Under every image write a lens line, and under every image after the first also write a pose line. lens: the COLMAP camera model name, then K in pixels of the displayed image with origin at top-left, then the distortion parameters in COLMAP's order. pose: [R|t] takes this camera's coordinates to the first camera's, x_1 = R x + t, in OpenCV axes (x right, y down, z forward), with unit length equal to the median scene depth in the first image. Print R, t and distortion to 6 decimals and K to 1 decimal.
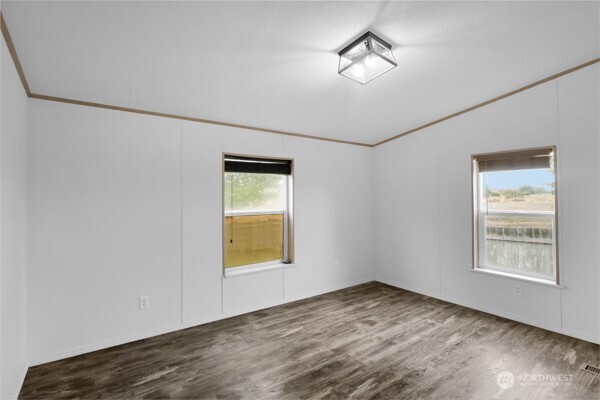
lens RADIAL K [[293.7, 0, 301.0], [0, 293.7, 197.7], [0, 0, 1]] dist [-0.004882, -0.001901]
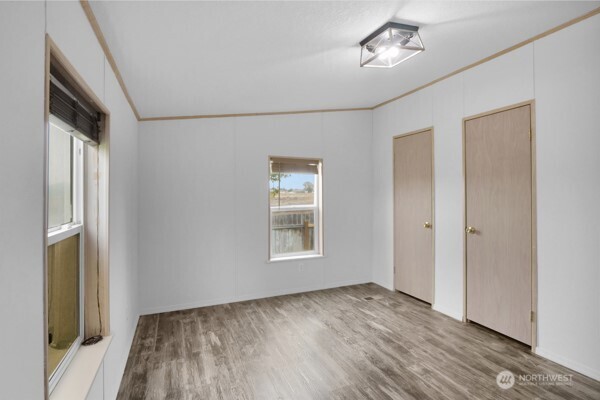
lens RADIAL K [[293.7, 0, 299.4], [0, 293.7, 198.5], [0, 0, 1]] dist [-0.004882, -0.001901]
pose [[0.222232, -0.011024, 0.974932, -0.463727], [0.003986, 0.999938, 0.010398, -0.000182], [-0.974986, 0.001575, 0.222262, 0.661523]]
